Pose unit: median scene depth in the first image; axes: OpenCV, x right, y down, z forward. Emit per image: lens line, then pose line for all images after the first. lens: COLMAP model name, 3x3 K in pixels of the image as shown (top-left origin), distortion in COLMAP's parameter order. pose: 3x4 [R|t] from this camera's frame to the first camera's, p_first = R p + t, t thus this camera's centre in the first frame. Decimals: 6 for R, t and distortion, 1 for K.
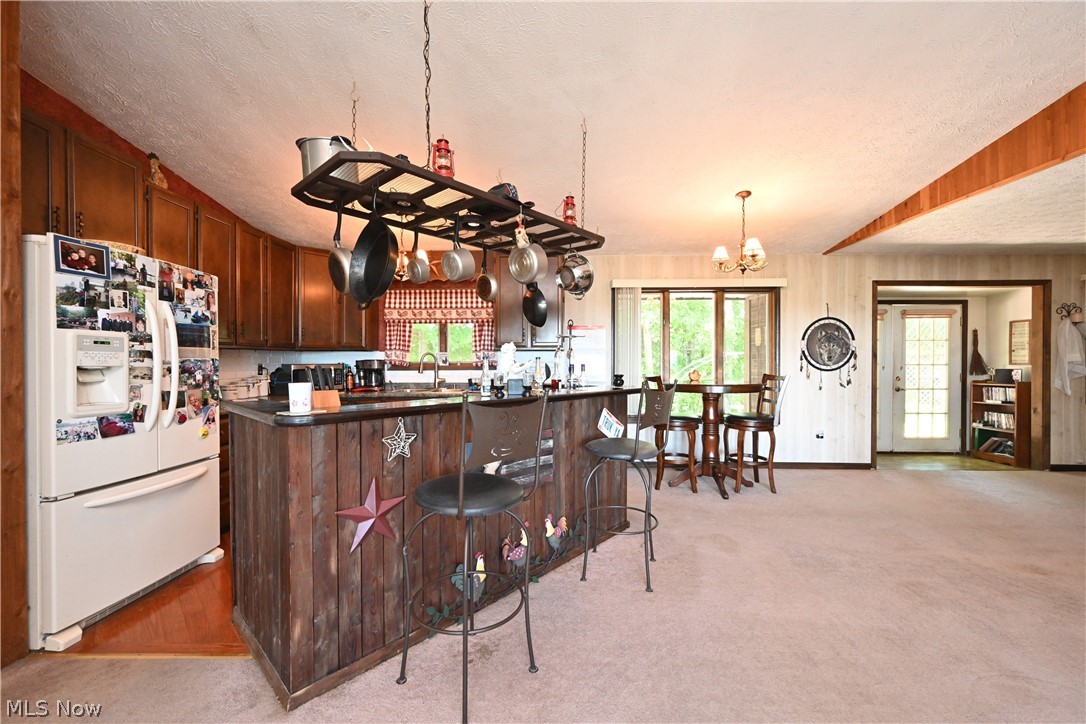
lens RADIAL K [[427.1, 0, 543.8], [0, 427.1, 363.0], [0, 0, 1]] dist [-0.002540, 0.000233]
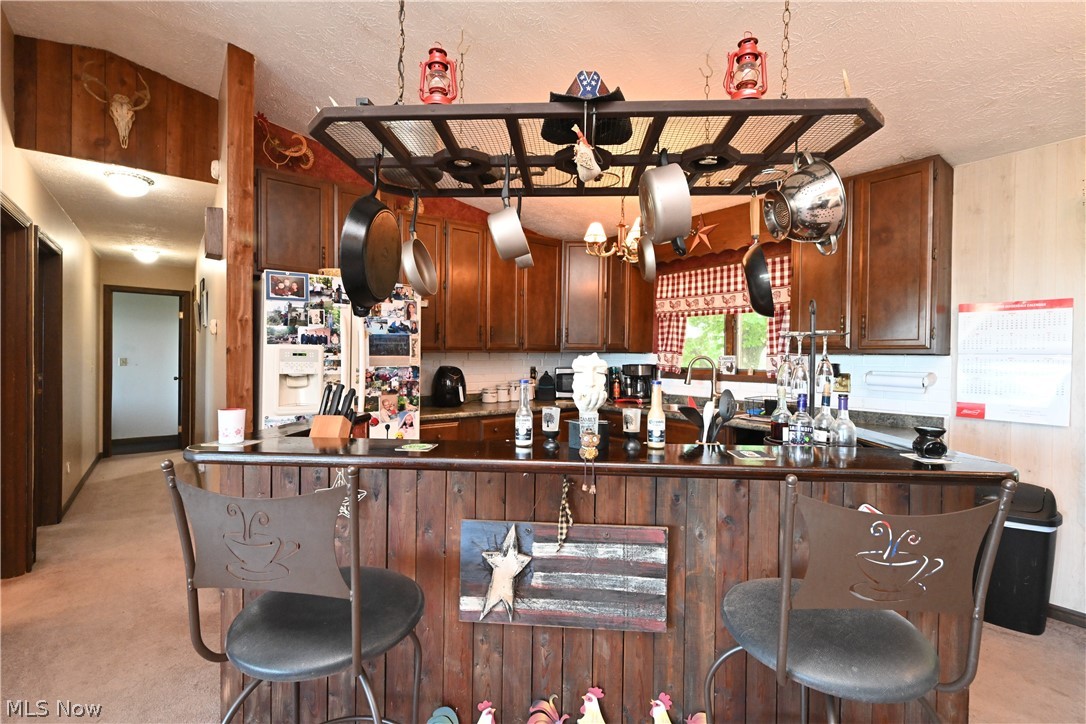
lens RADIAL K [[483.6, 0, 541.8], [0, 483.6, 355.8], [0, 0, 1]] dist [-0.000214, -0.000423]
pose [[0.633043, 0.010827, -0.774041, 0.356825], [-0.013053, 0.999909, 0.003311, -0.044875], [0.774007, 0.008008, 0.633127, 0.519117]]
